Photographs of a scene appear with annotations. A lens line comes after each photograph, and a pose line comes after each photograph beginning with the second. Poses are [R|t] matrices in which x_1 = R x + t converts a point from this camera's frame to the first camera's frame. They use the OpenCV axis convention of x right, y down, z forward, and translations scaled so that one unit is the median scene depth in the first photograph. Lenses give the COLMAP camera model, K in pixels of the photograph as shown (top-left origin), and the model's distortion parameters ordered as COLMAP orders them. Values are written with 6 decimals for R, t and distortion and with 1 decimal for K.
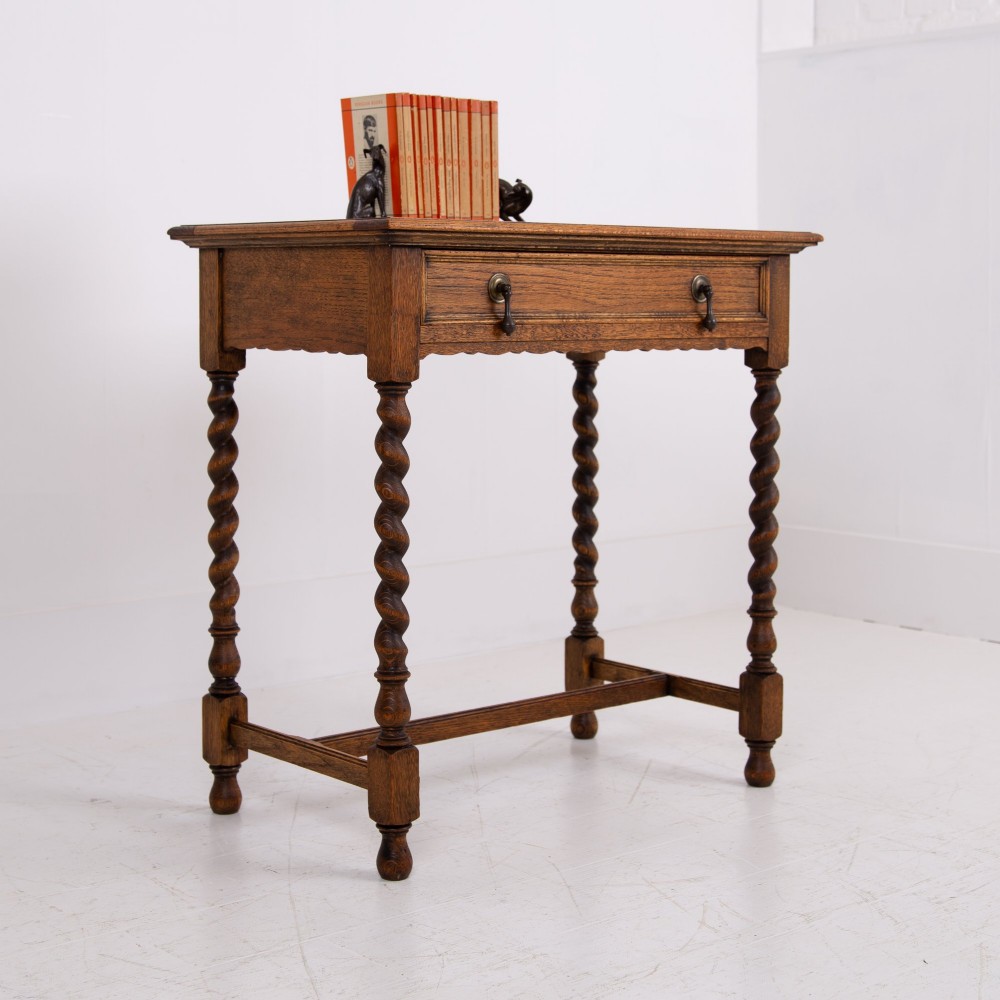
lens RADIAL K [[1854.6, 0, 500.0], [0, 1854.6, 500.0], [0, 0, 1]] dist [0.002693, 0.096067]
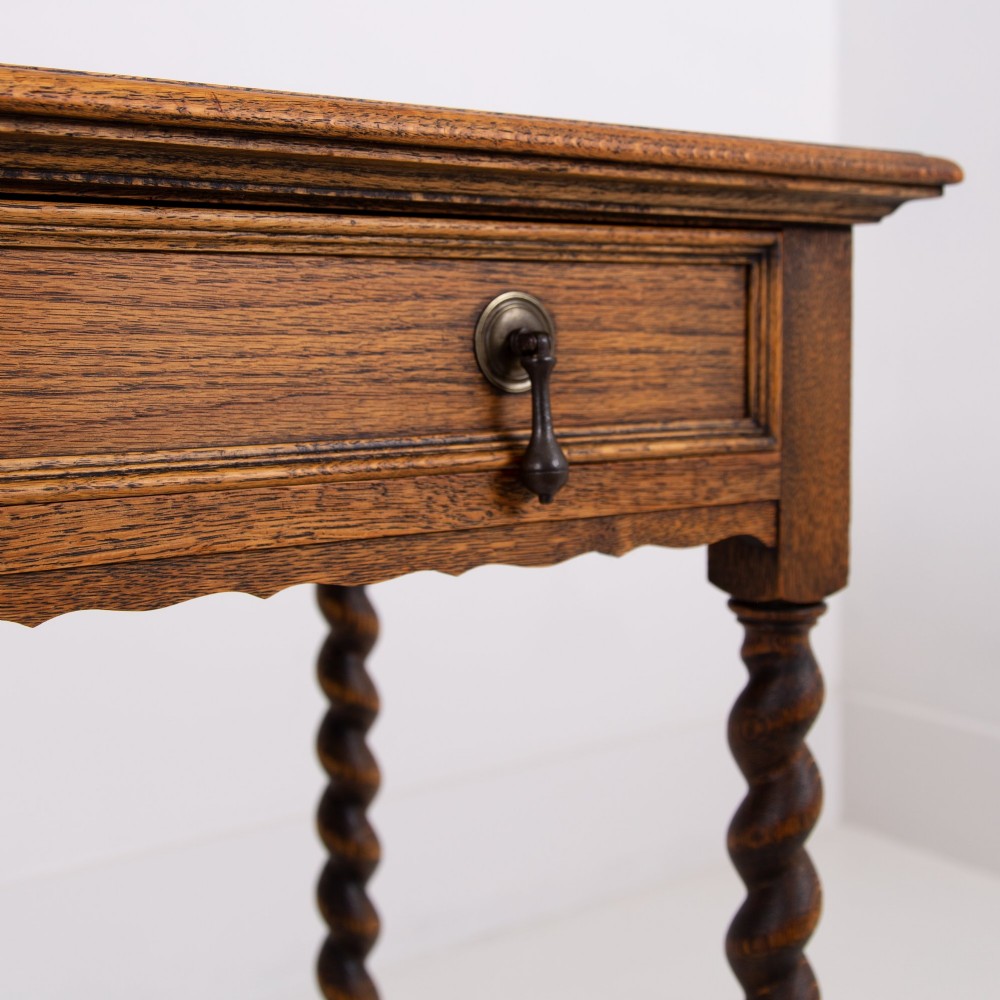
lens RADIAL K [[1854.6, 0, 500.0], [0, 1854.6, 500.0], [0, 0, 1]] dist [0.002693, 0.096067]
pose [[0.998445, 0.001038, -0.055740, 0.121497], [-0.001823, 0.999900, -0.014019, -0.087125], [0.055719, 0.014099, 0.998347, 0.728695]]
